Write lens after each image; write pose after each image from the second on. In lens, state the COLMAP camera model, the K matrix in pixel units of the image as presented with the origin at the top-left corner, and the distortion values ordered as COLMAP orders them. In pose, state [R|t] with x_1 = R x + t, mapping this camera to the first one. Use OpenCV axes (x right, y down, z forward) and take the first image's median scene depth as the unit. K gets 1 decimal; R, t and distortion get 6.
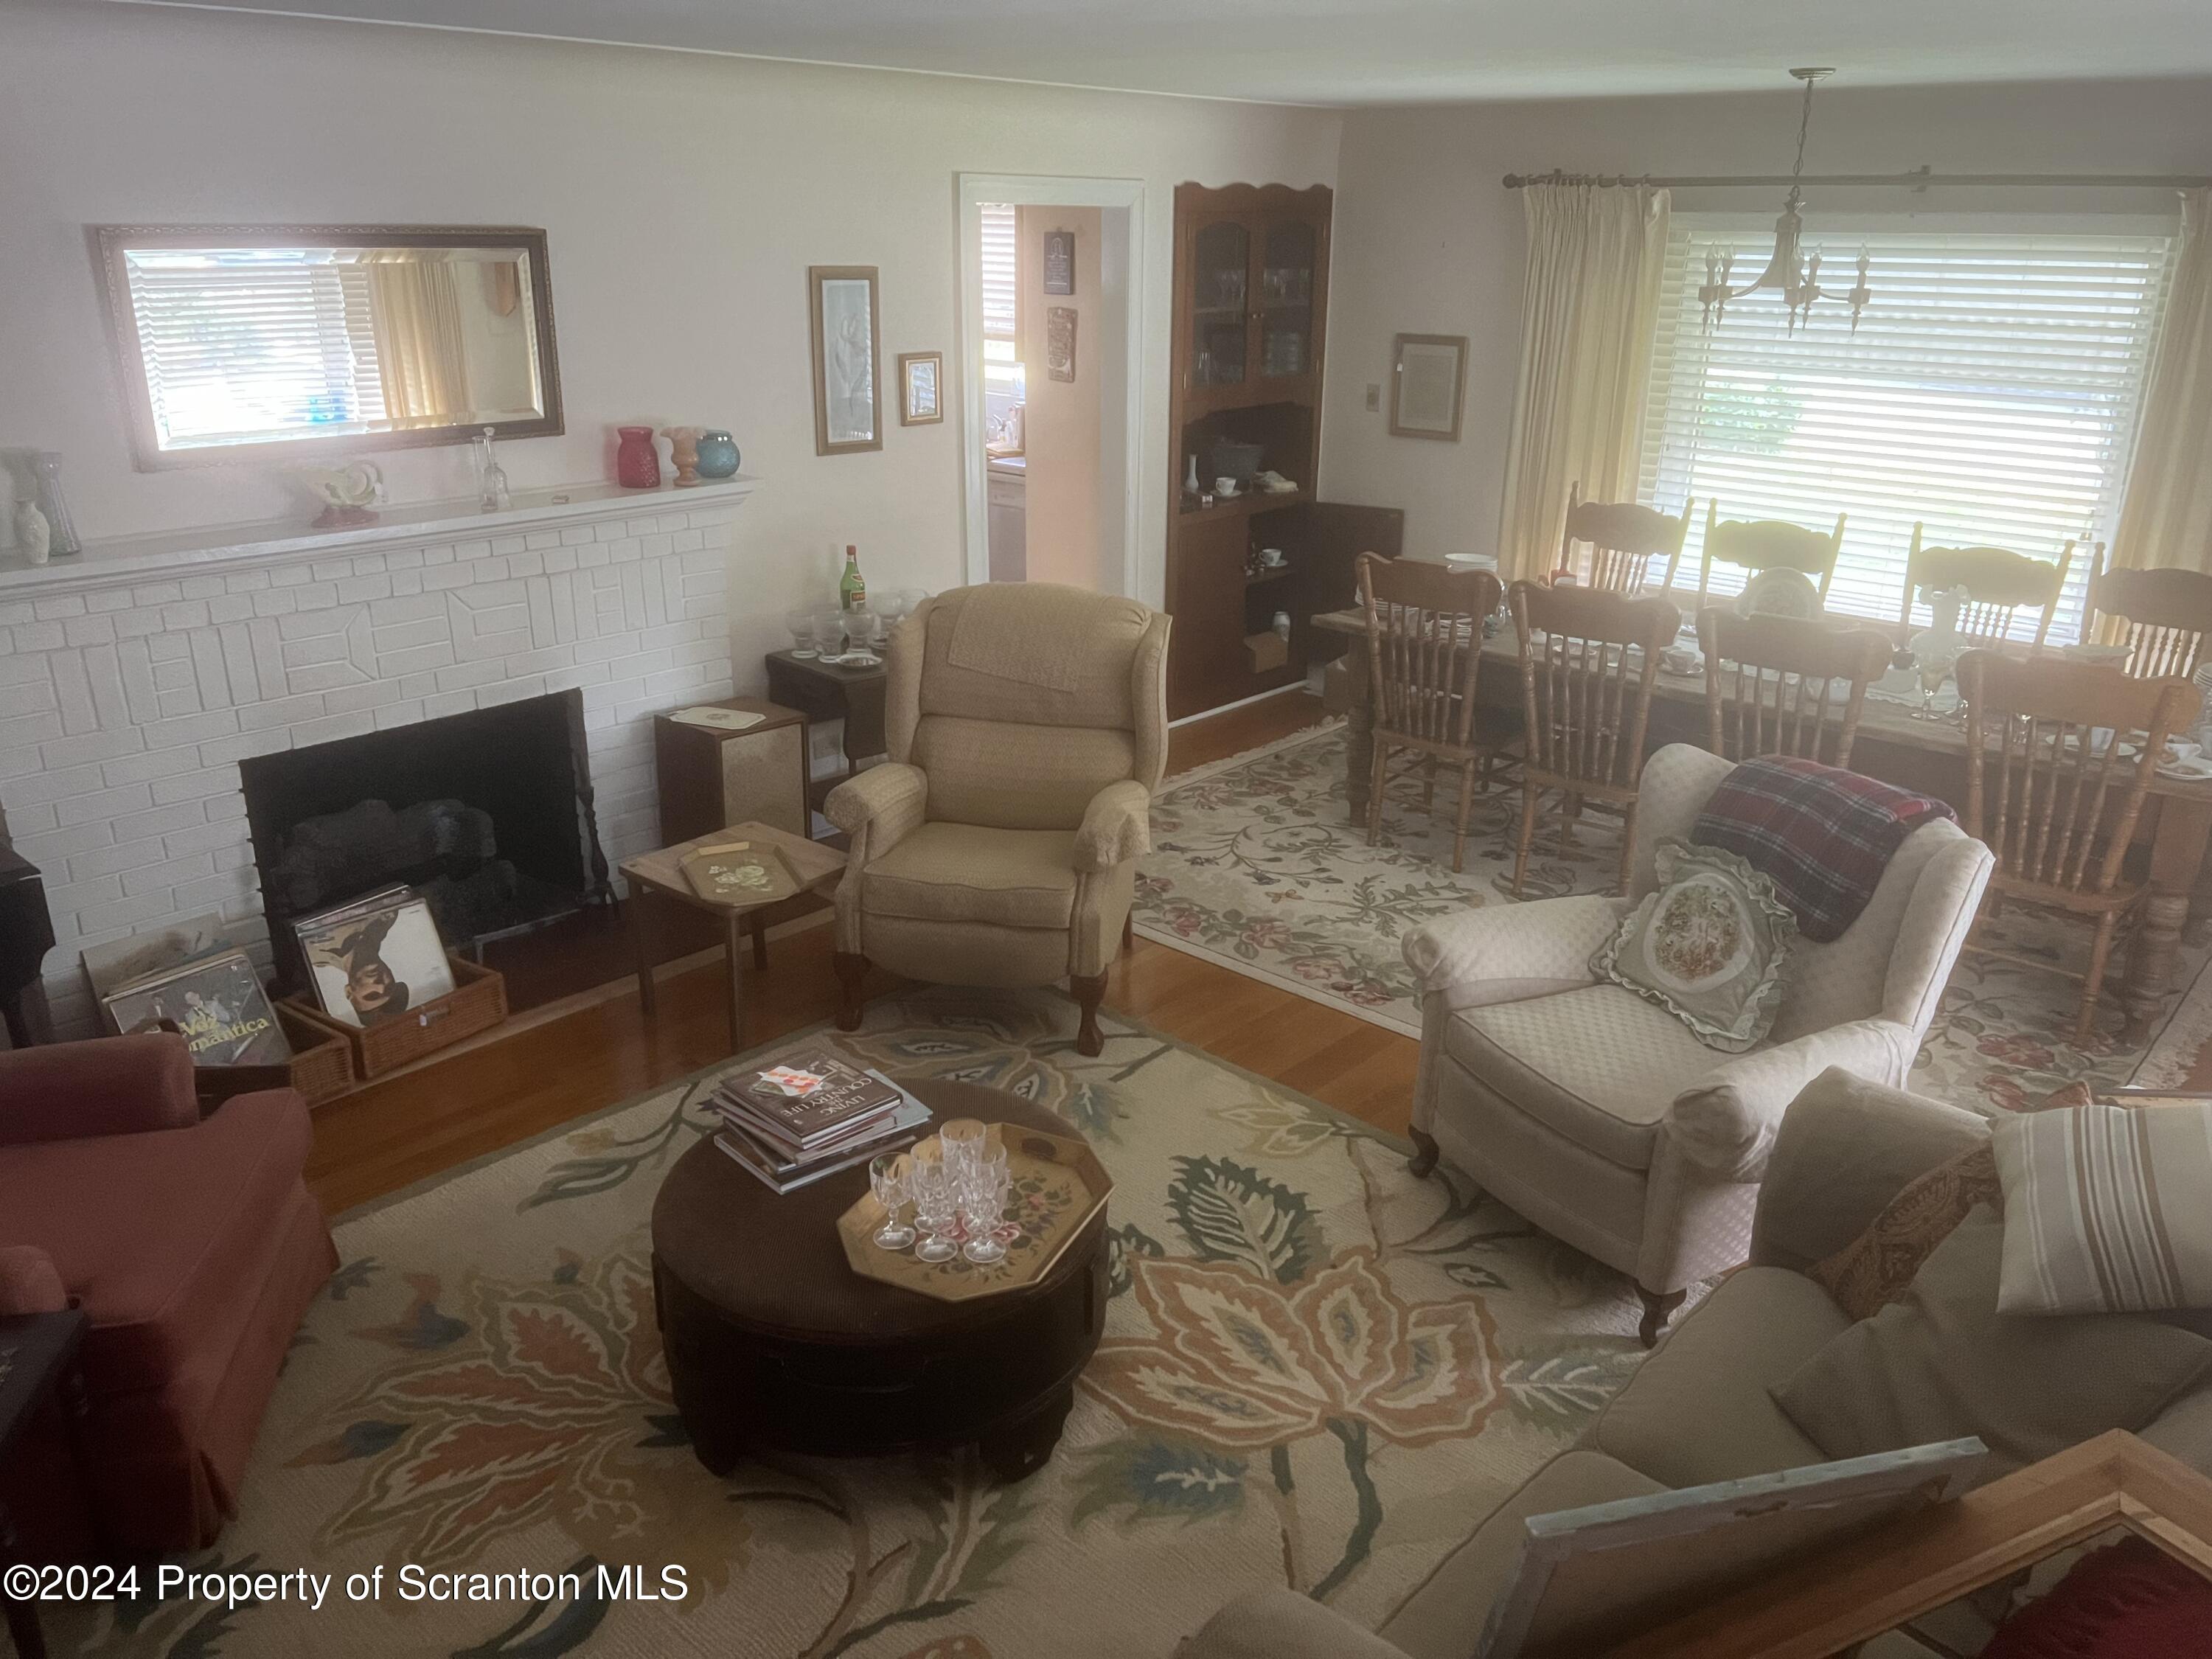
lens RADIAL K [[1651.0, 0, 1097.8], [0, 1651.0, 831.5], [0, 0, 1]] dist [-0.003885, -0.005786]
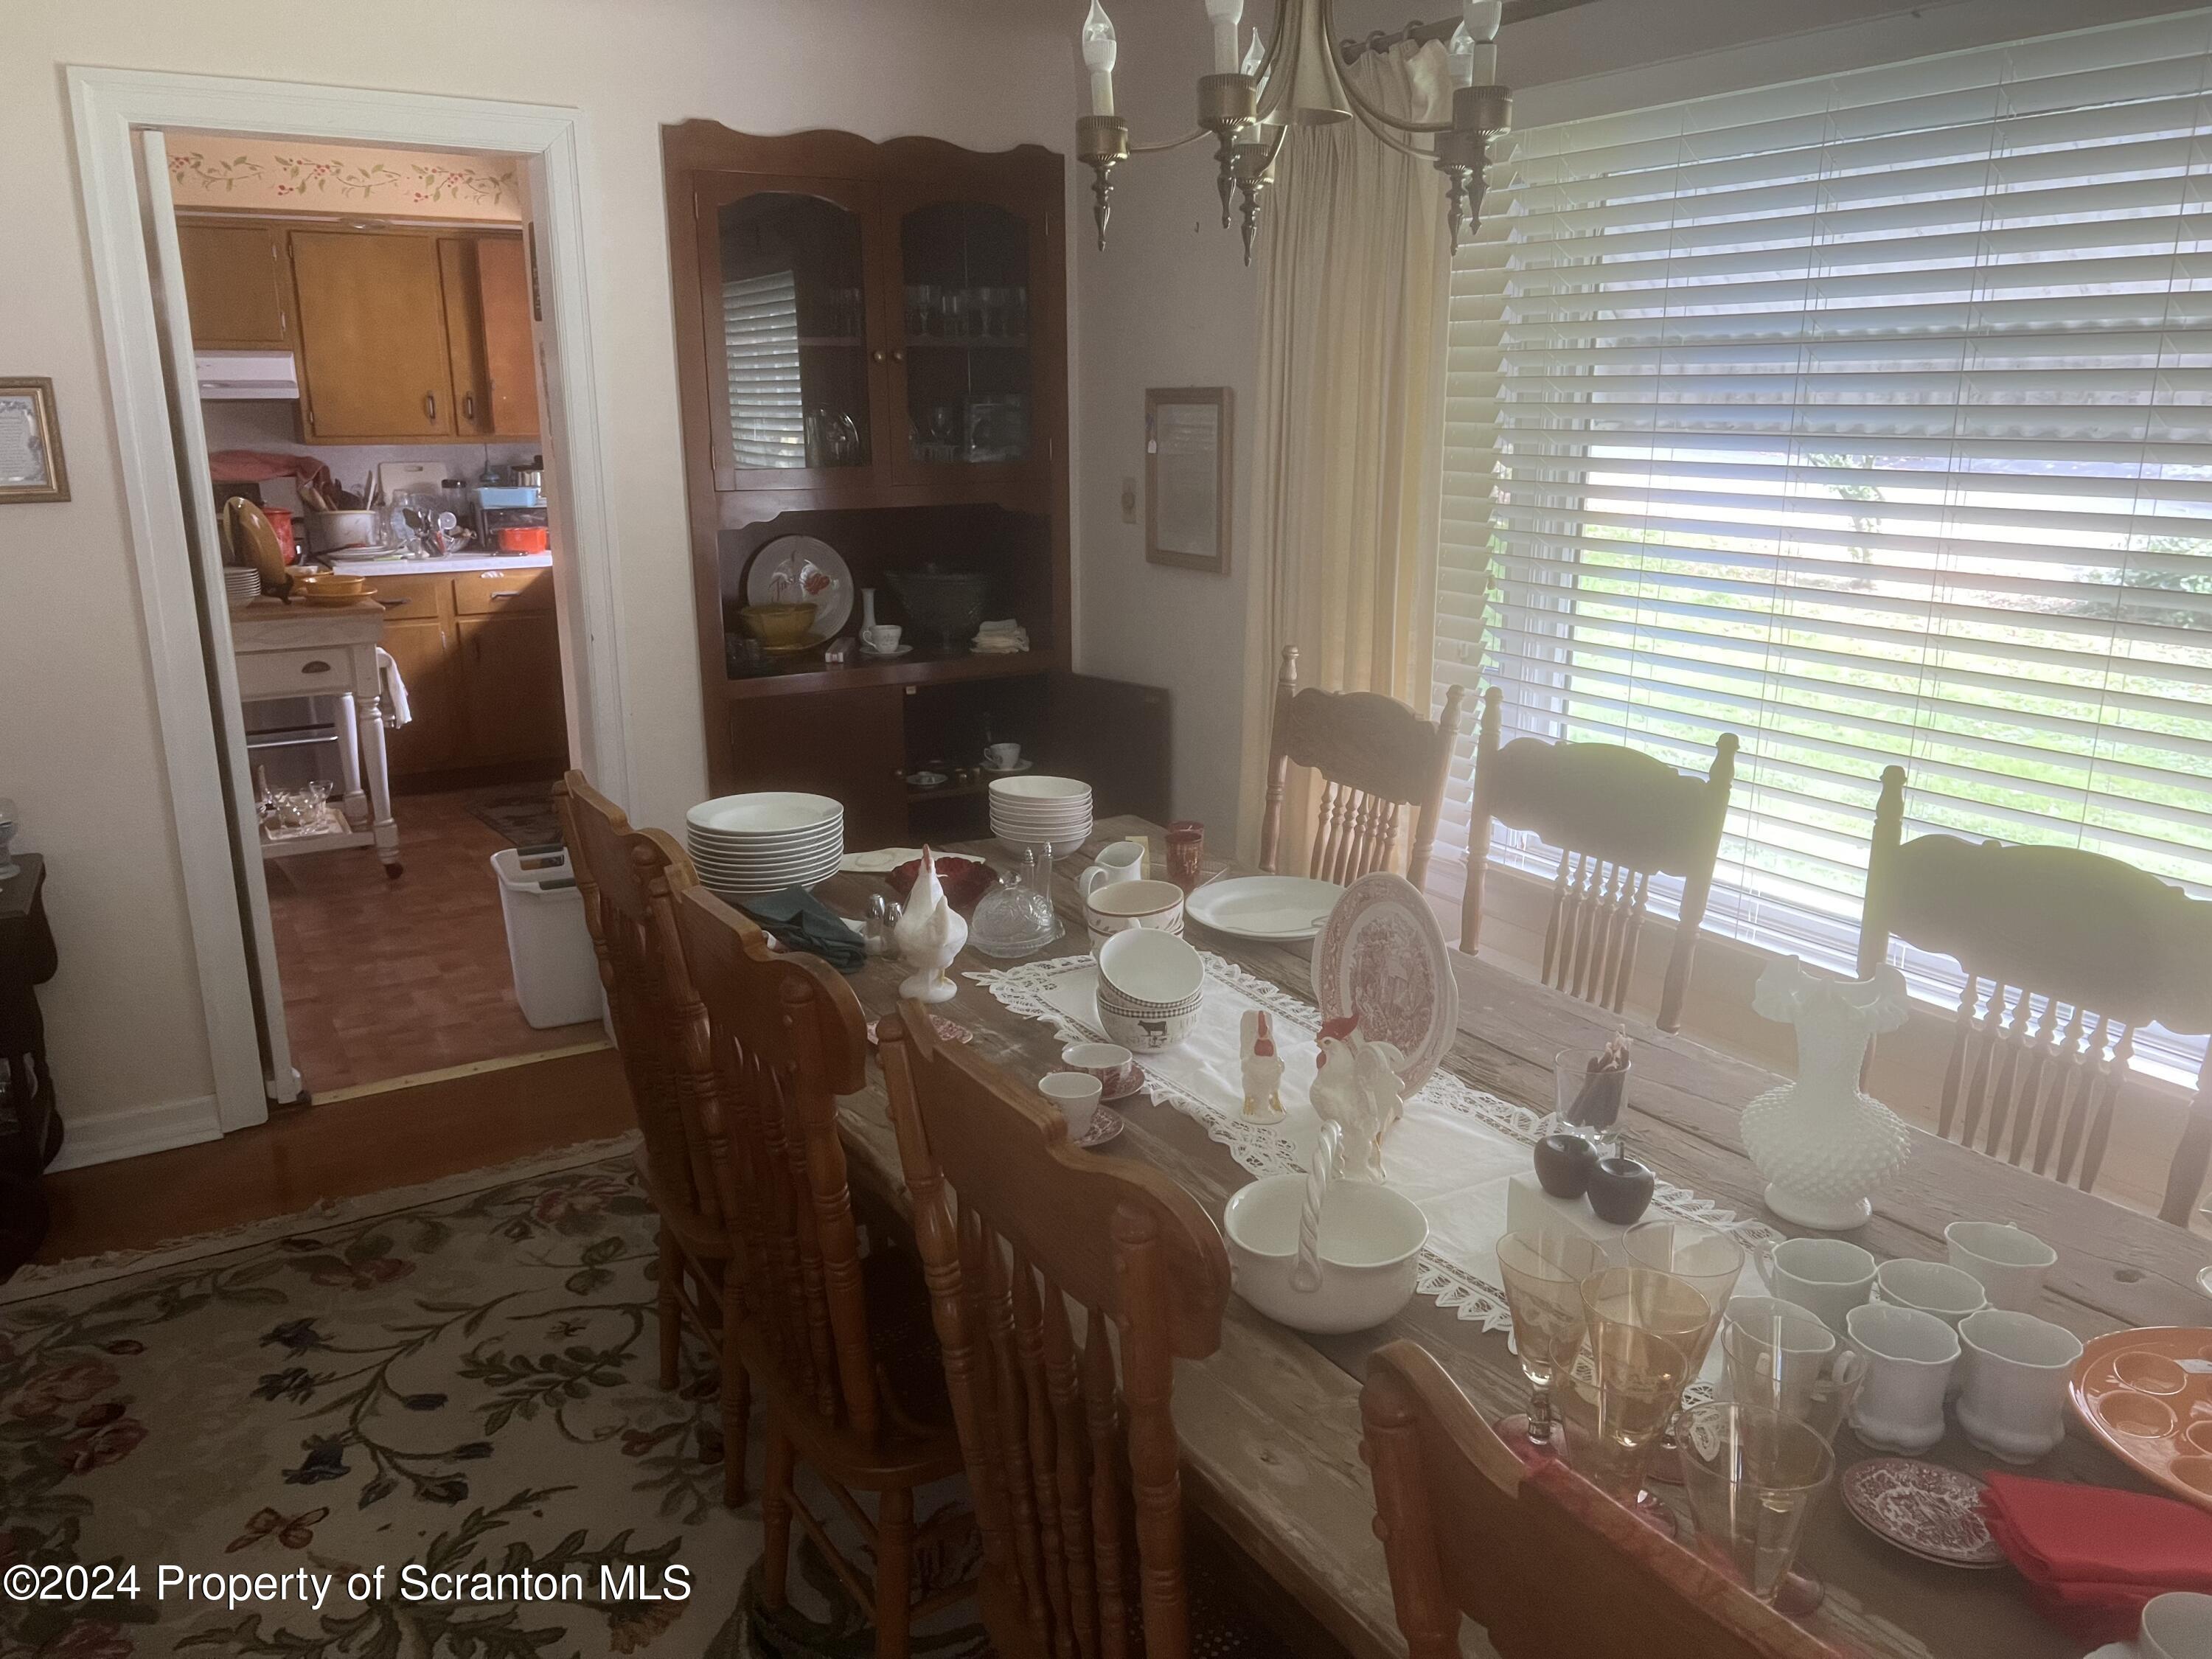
lens RADIAL K [[1651.0, 0, 1111.6], [0, 1651.0, 829.1], [0, 0, 1]] dist [-0.003885, -0.005786]
pose [[0.968199, 0.060584, -0.242733, 0.369321], [-0.084012, 0.992629, -0.087352, -0.111616], [0.235652, 0.104967, 0.966152, 0.523513]]
